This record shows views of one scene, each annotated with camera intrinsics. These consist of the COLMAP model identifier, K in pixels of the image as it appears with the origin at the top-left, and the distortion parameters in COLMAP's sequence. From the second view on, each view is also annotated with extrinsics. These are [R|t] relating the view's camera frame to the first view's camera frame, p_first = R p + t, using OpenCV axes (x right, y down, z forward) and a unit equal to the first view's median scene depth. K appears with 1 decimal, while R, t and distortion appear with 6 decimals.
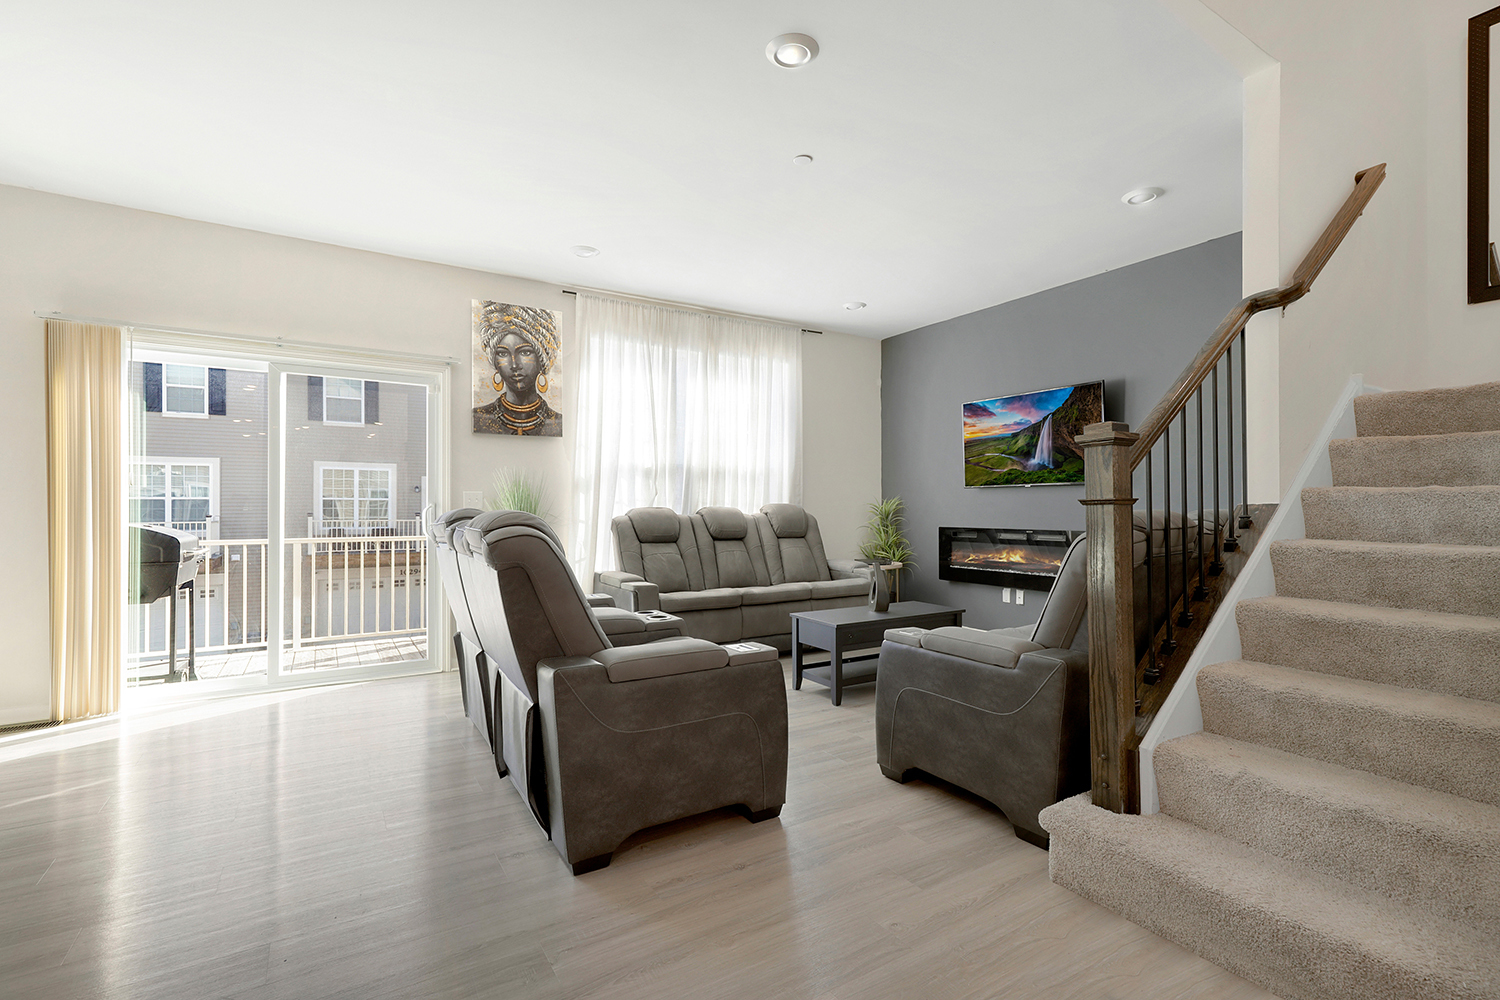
lens RADIAL K [[691.1, 0, 758.5], [0, 691.1, 506.2], [0, 0, 1]] dist [0.008440, 0.001065]
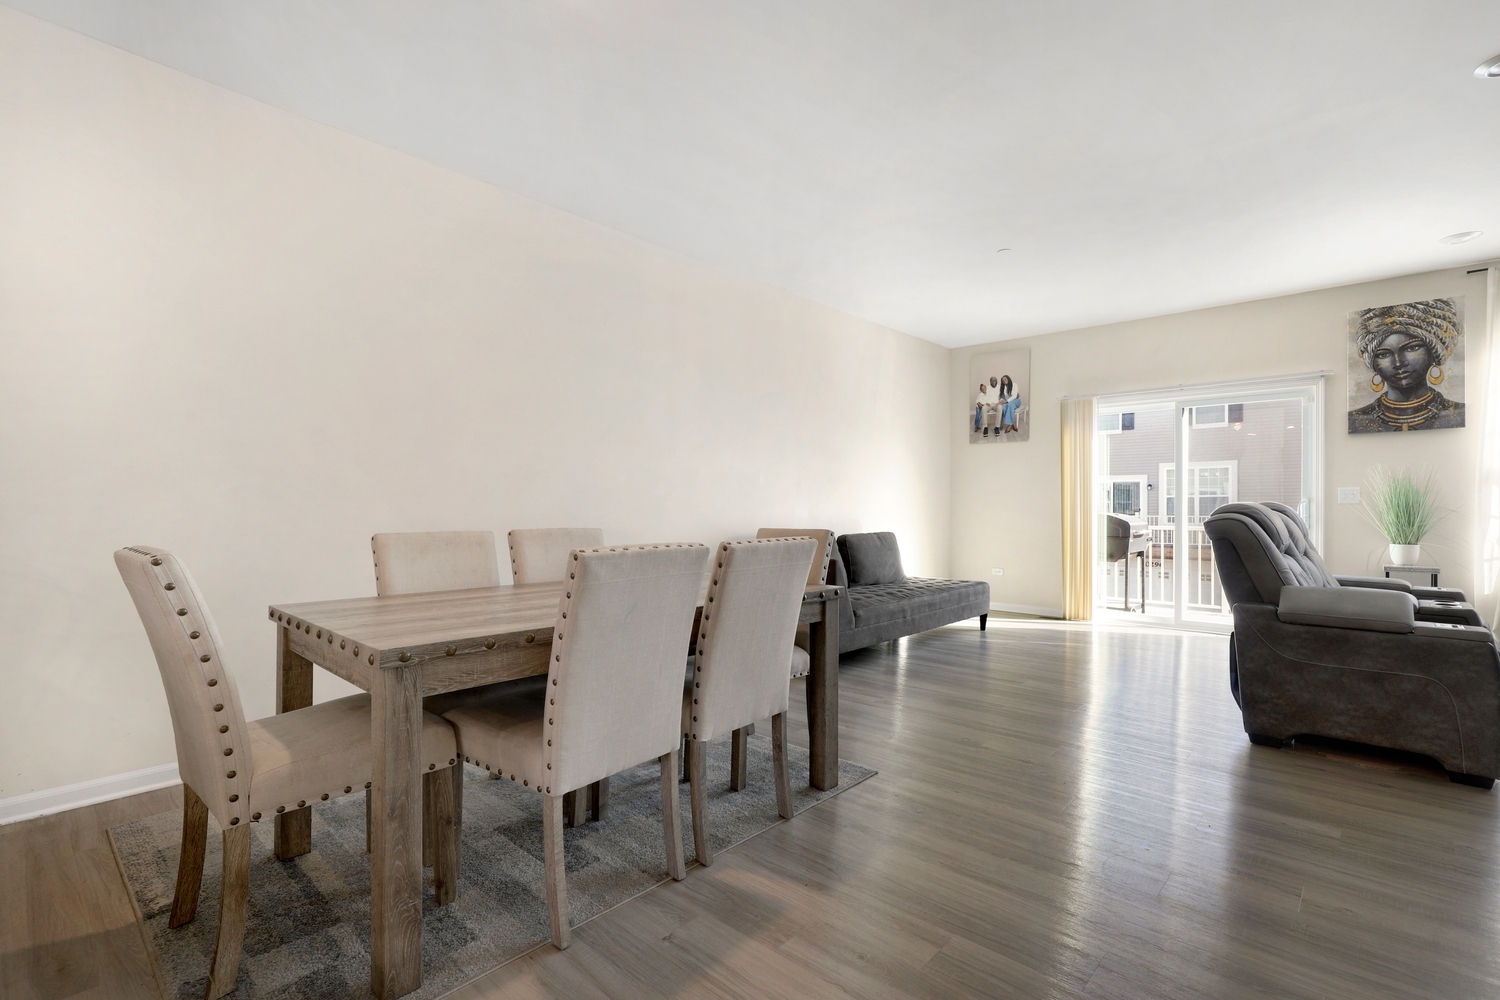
lens RADIAL K [[691.1, 0, 763.2], [0, 691.1, 504.6], [0, 0, 1]] dist [0.008440, 0.001065]
pose [[0.272000, -0.000545, -0.962297, 0.382814], [0.002563, 0.999997, 0.000158, 0.003037], [0.962294, -0.002509, 0.272001, -0.186868]]
